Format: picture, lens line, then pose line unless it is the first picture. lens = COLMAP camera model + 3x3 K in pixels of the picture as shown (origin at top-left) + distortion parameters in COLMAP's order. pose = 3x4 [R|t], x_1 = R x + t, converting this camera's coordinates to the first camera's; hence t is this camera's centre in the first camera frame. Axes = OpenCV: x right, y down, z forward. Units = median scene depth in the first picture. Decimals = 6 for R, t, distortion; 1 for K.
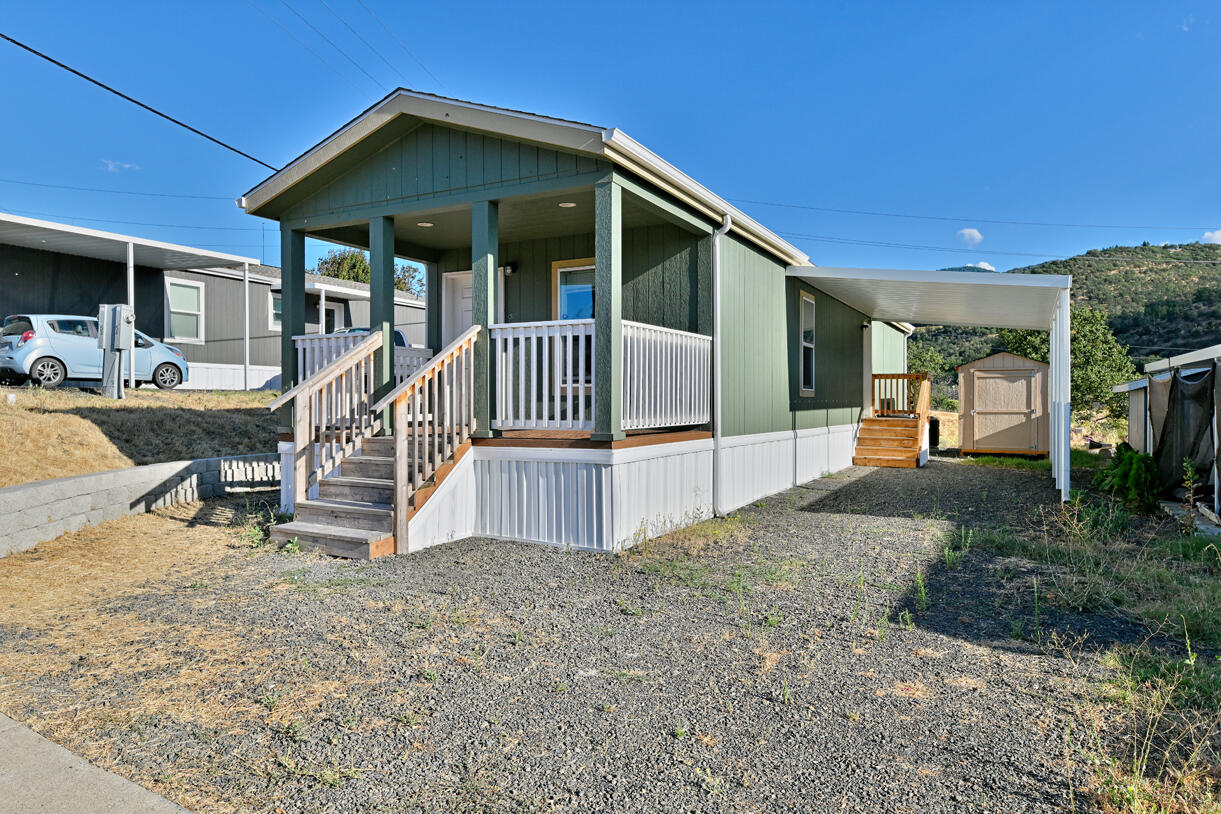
lens RADIAL K [[788.5, 0, 610.5], [0, 788.5, 407.0], [0, 0, 1]] dist [0.017628, -0.002056]
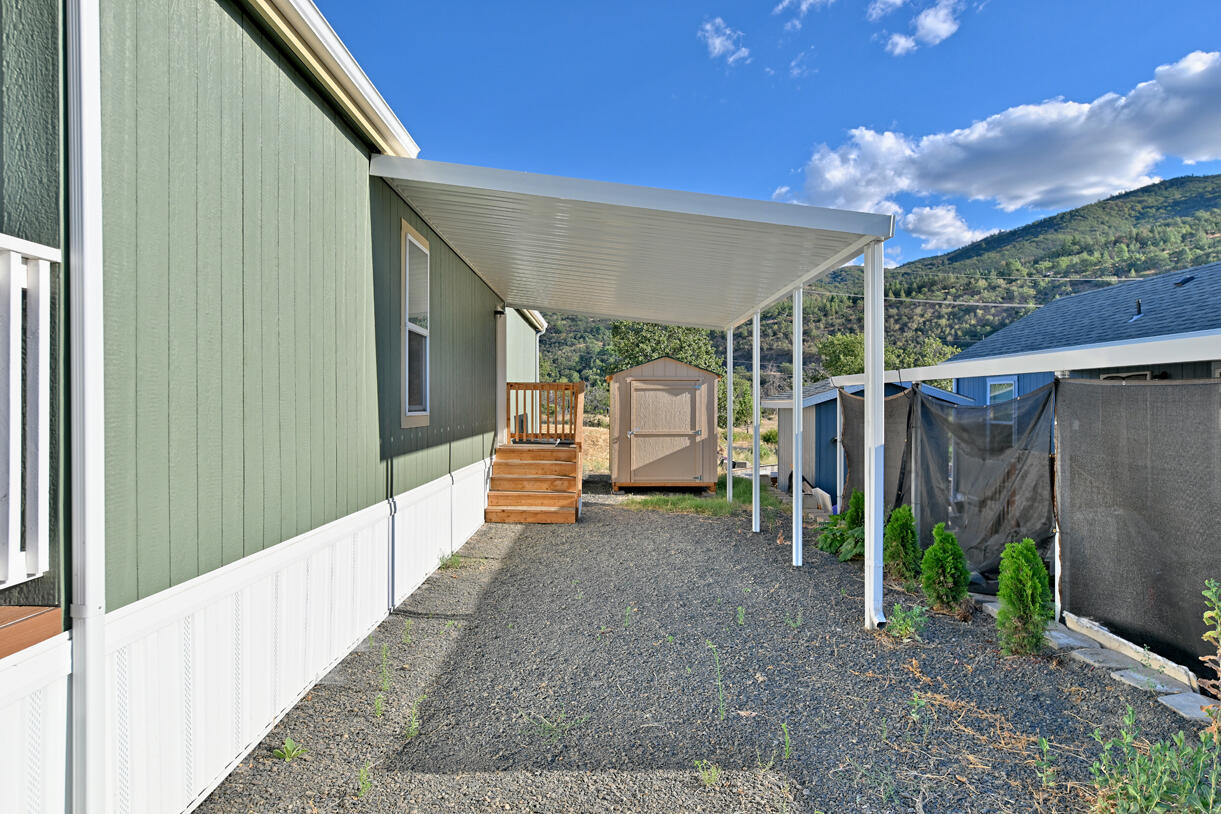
lens RADIAL K [[788.5, 0, 610.5], [0, 788.5, 407.0], [0, 0, 1]] dist [0.017628, -0.002056]
pose [[0.882673, 0.000036, 0.469987, 0.082938], [0.001896, 0.999992, -0.003638, -0.017370], [-0.469984, 0.004103, 0.882666, 0.338333]]
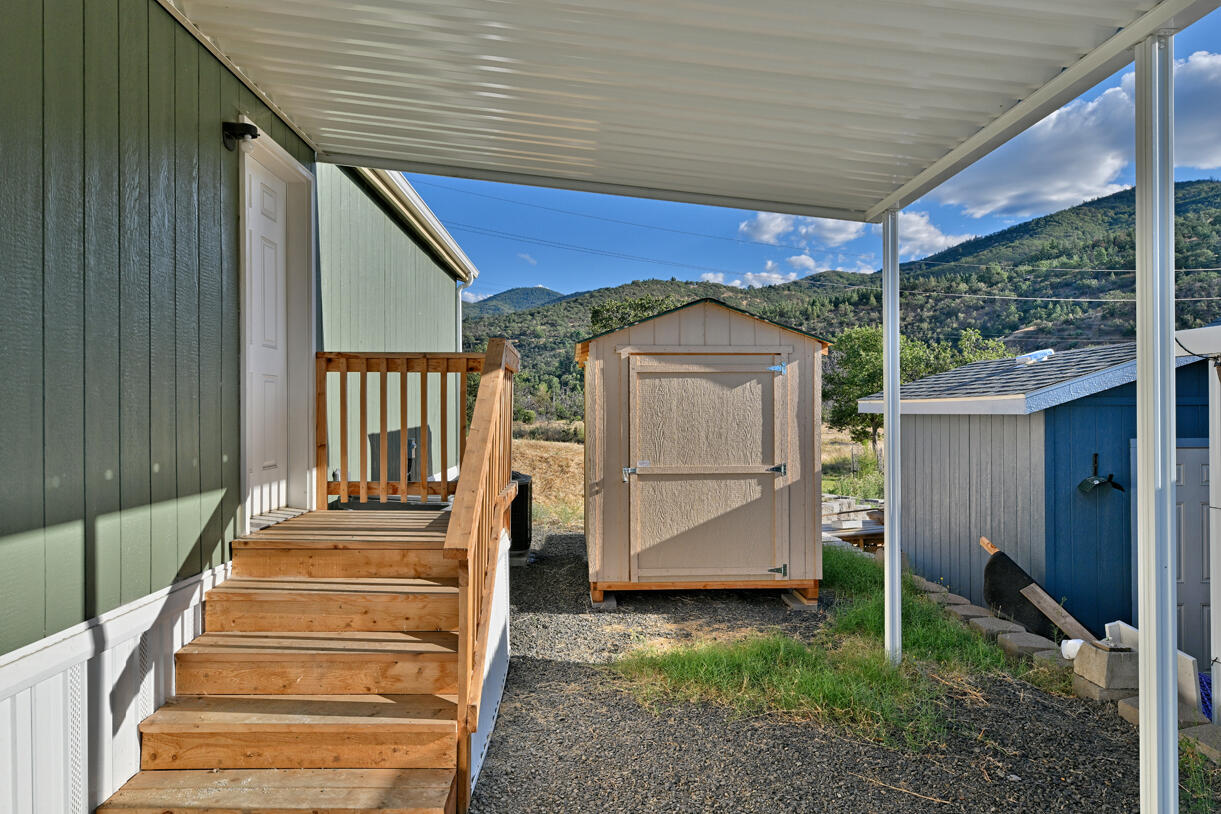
lens RADIAL K [[788.5, 0, 610.5], [0, 788.5, 407.0], [0, 0, 1]] dist [0.017628, -0.002056]
pose [[0.870616, -0.000296, 0.491963, 0.287824], [0.006224, 0.999926, -0.010413, -0.019324], [-0.491923, 0.012128, 0.870554, 0.717329]]
